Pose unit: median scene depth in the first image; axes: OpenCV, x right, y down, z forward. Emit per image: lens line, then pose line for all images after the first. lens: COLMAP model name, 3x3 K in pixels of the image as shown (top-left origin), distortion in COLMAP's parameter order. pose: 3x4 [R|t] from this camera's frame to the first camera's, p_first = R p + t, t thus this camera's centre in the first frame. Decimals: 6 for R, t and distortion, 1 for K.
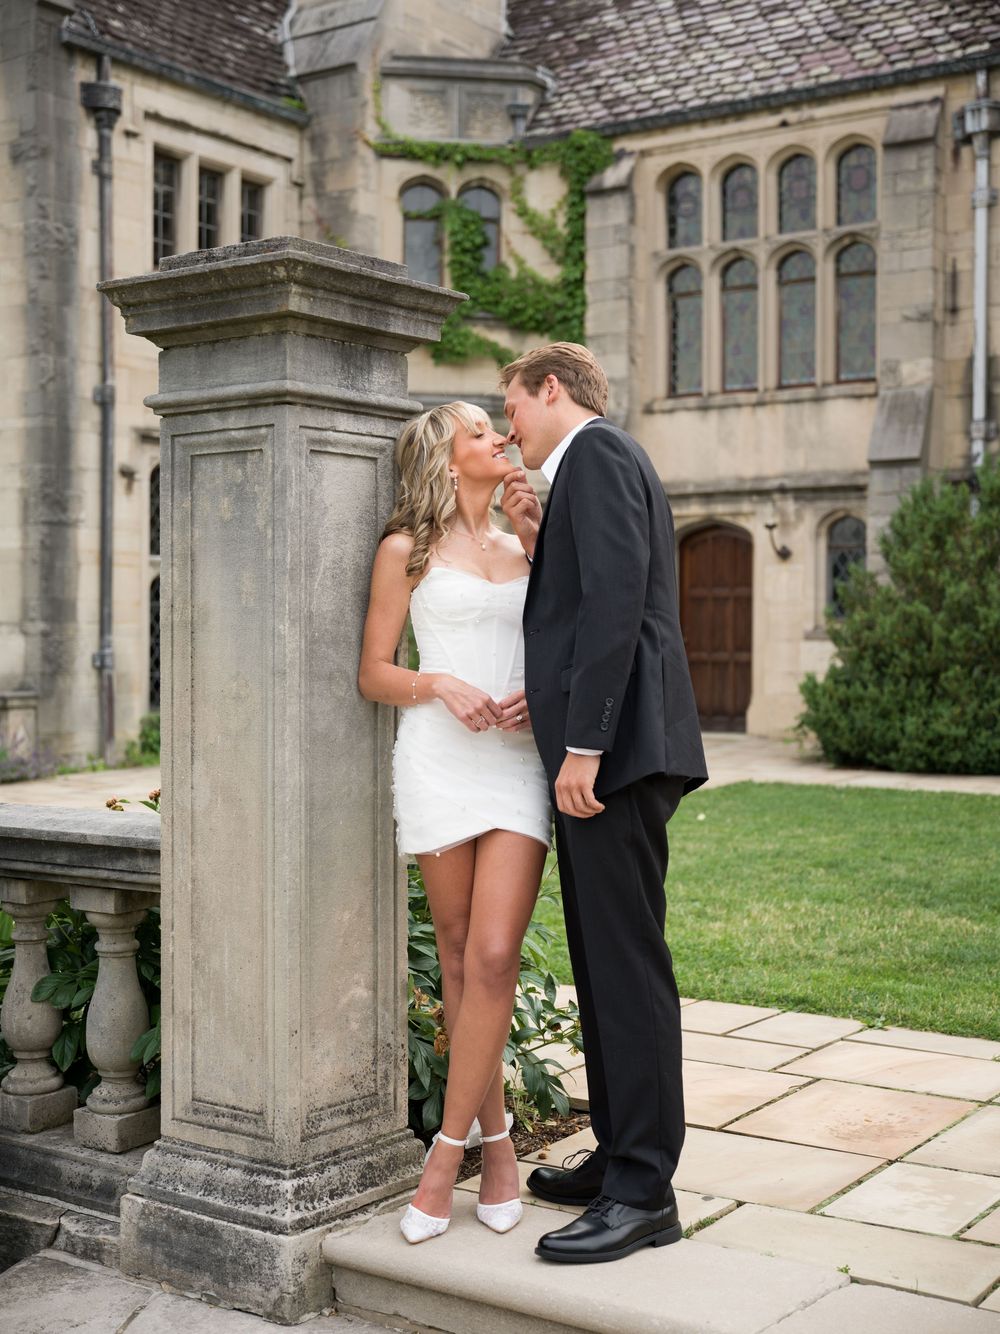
lens RADIAL K [[1813.8, 0, 497.2], [0, 1813.8, 663.3], [0, 0, 1]] dist [-0.002514, 0.000000]
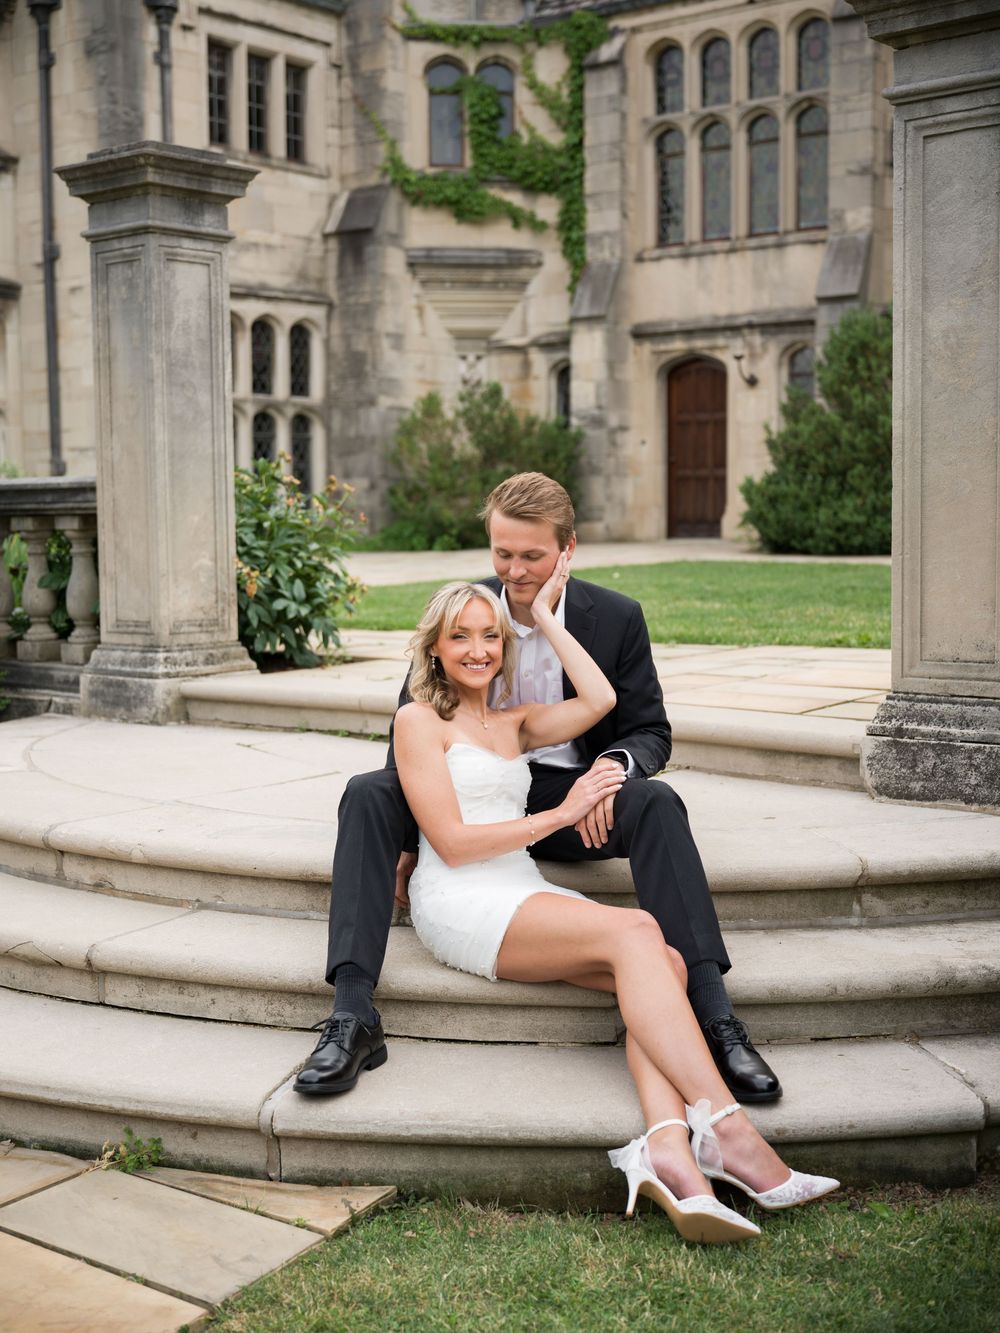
lens RADIAL K [[1812.4, 0, 502.9], [0, 1812.4, 667.0], [0, 0, 1]] dist [-0.002514, 0.000000]
pose [[0.997733, -0.005730, -0.067048, 0.088054], [0.010682, 0.997220, 0.073742, 0.040104], [0.066439, -0.074291, 0.995021, -0.204345]]
